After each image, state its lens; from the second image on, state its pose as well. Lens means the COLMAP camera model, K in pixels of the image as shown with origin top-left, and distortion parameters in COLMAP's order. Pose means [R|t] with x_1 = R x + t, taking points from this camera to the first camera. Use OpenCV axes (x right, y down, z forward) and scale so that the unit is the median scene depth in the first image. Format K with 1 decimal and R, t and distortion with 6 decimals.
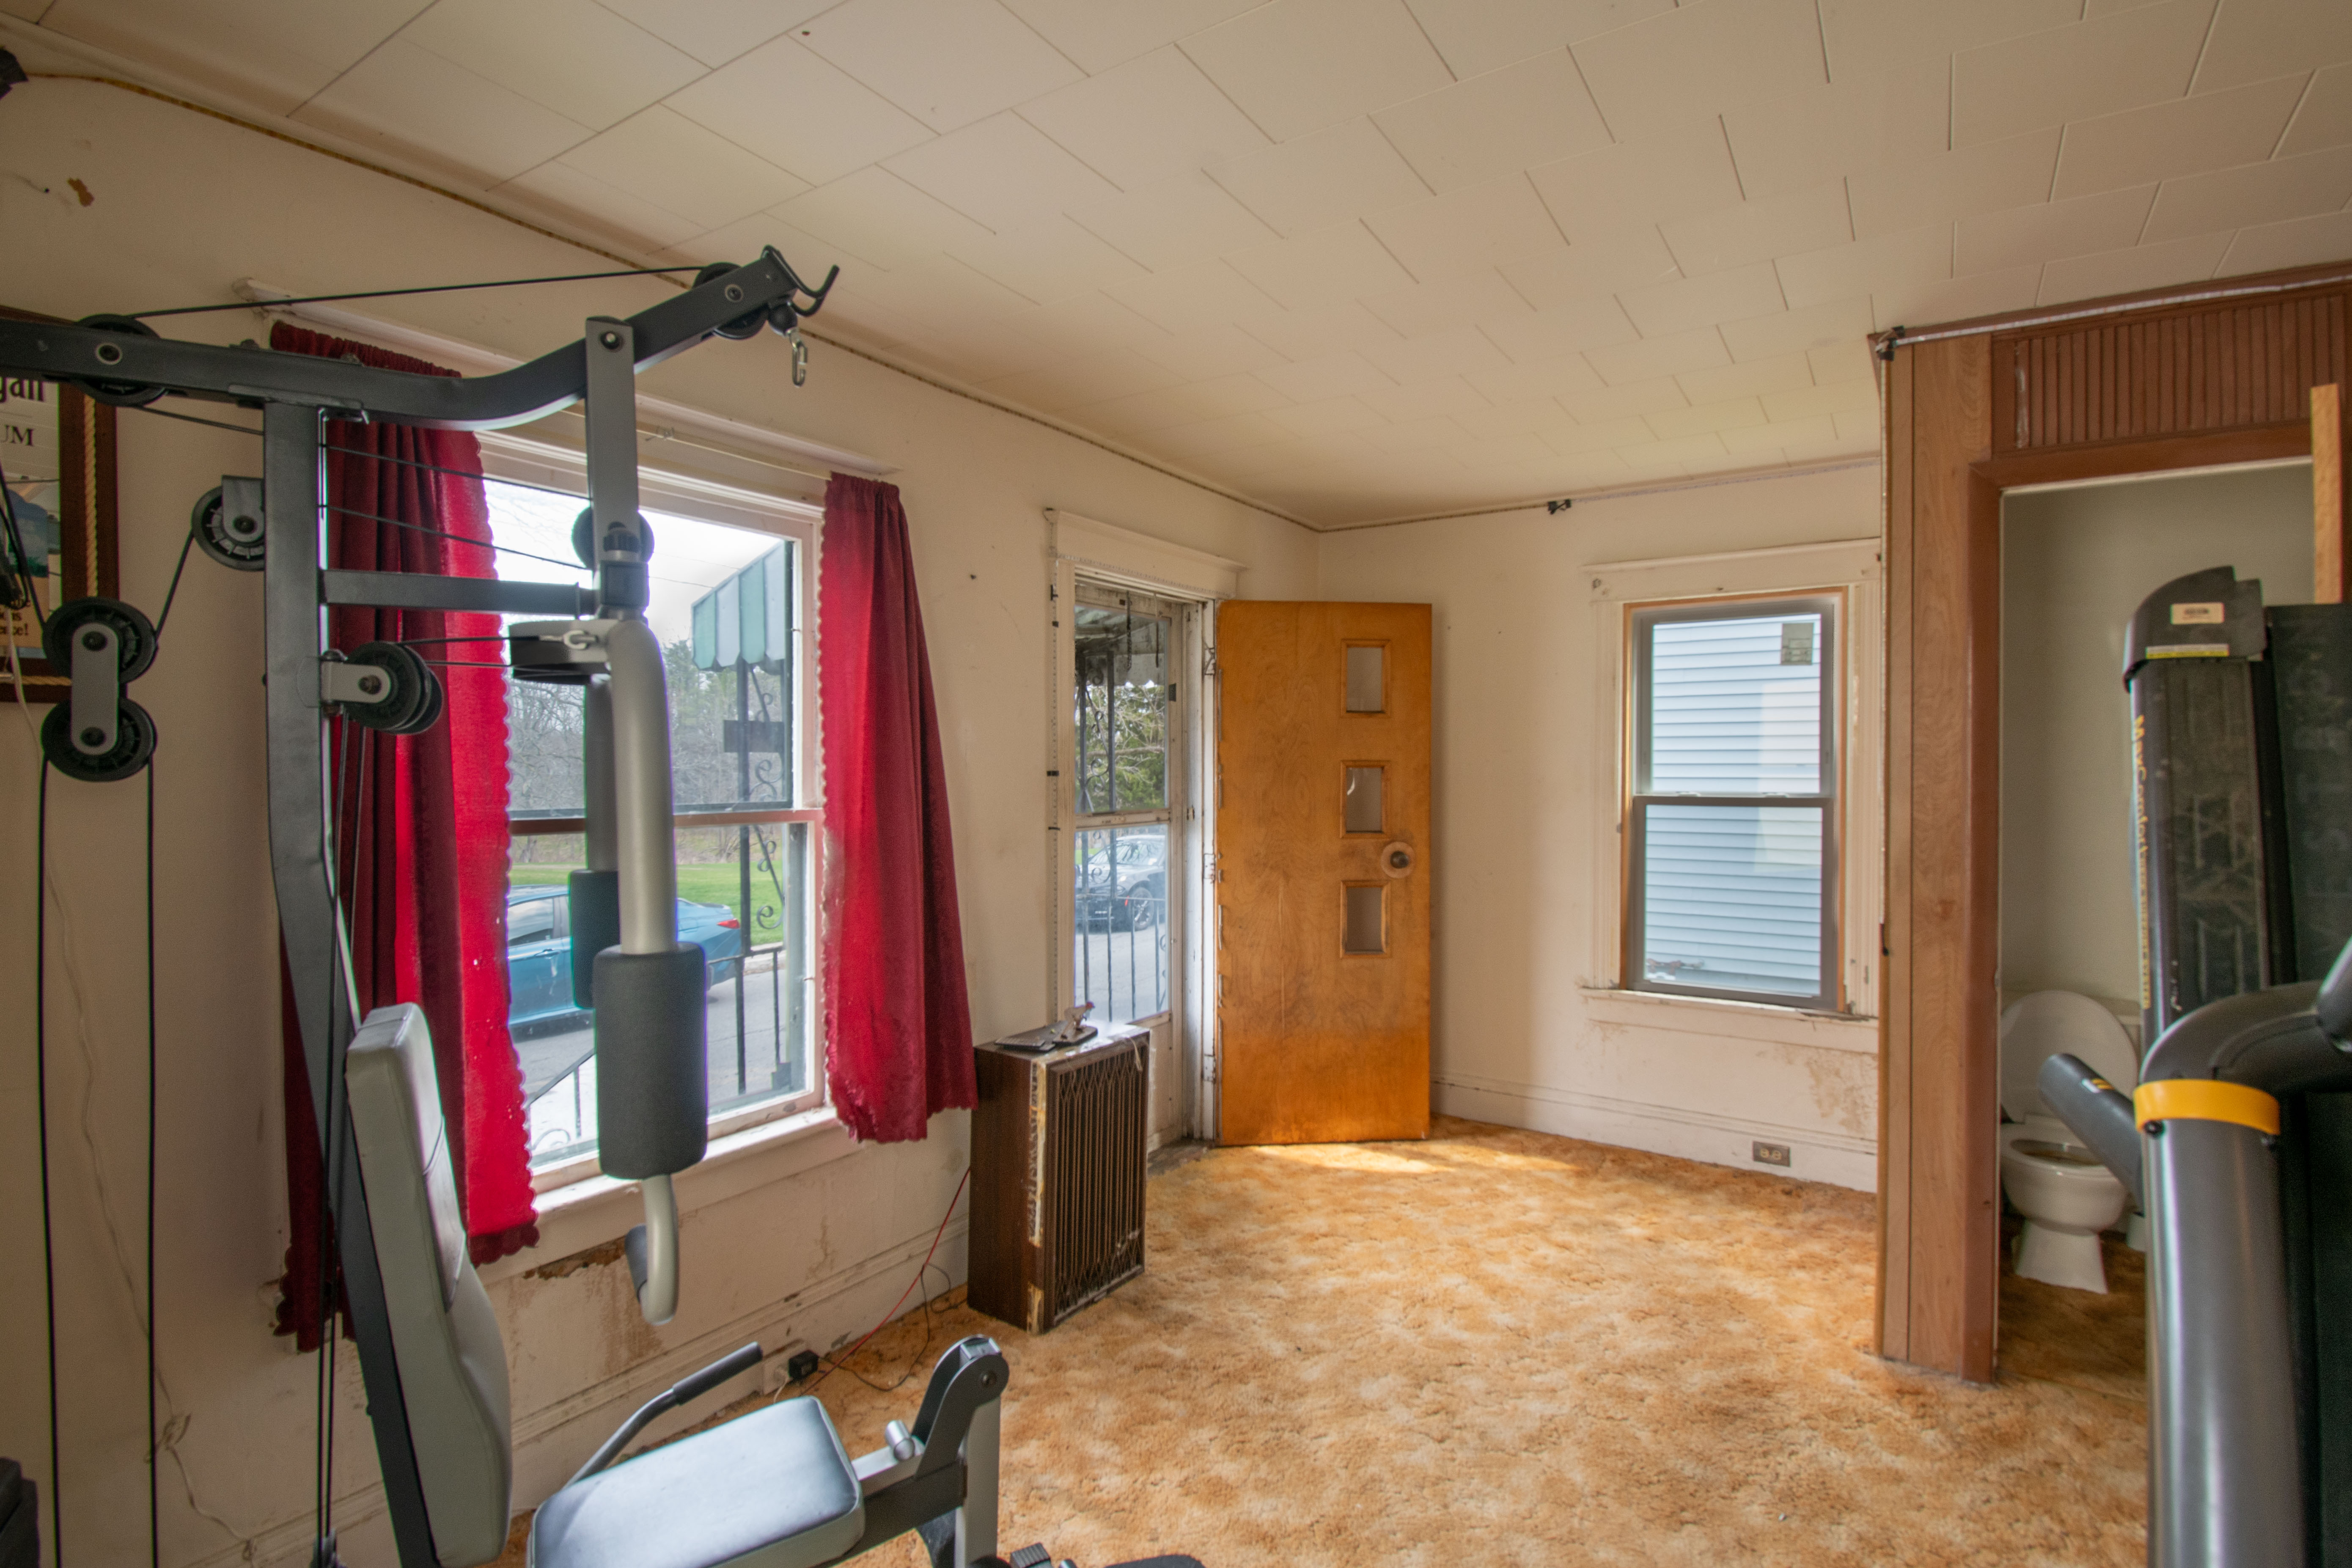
lens RADIAL K [[1116.0, 0, 1180.4], [0, 1116.0, 787.6], [0, 0, 1]] dist [0.025360, -0.028499]
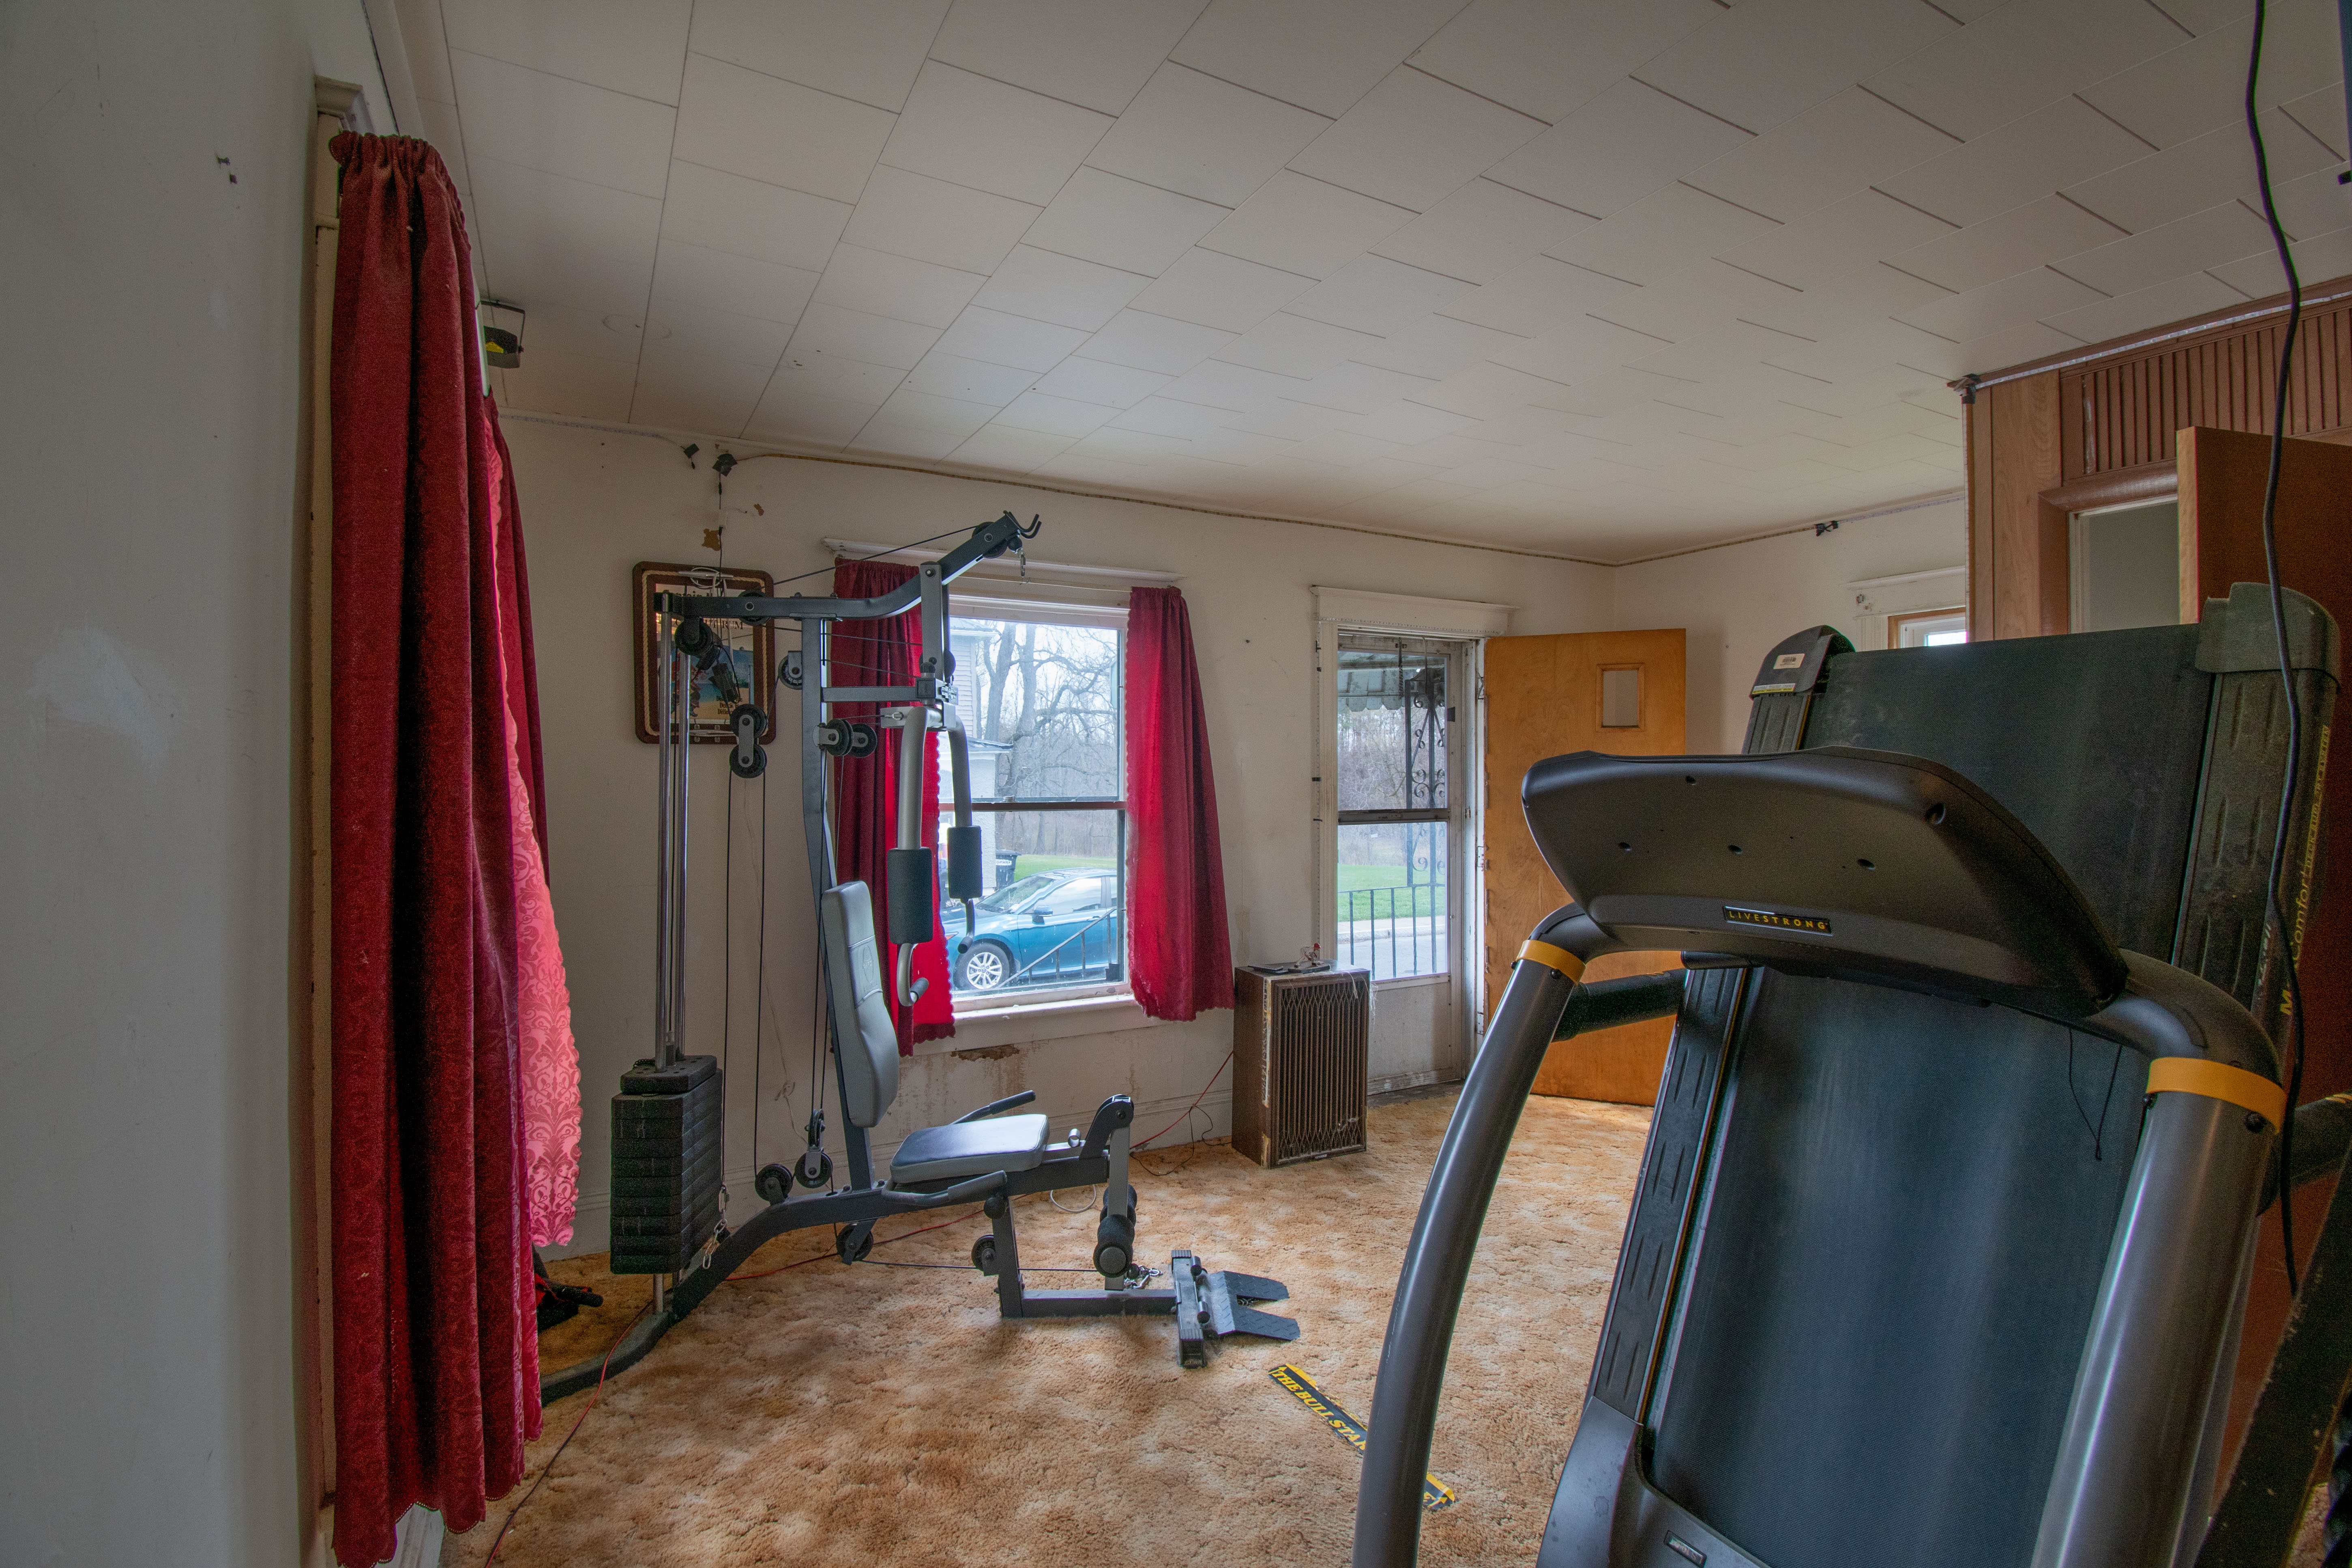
lens RADIAL K [[1089.0, 0, 1181.4], [0, 1089.0, 789.0], [0, 0, 1]] dist [0.020907, -0.027501]
pose [[0.883271, 0.004181, -0.468844, 0.440115], [-0.008473, 0.999939, -0.007047, 0.011955], [0.468786, 0.010197, 0.883253, -0.299209]]
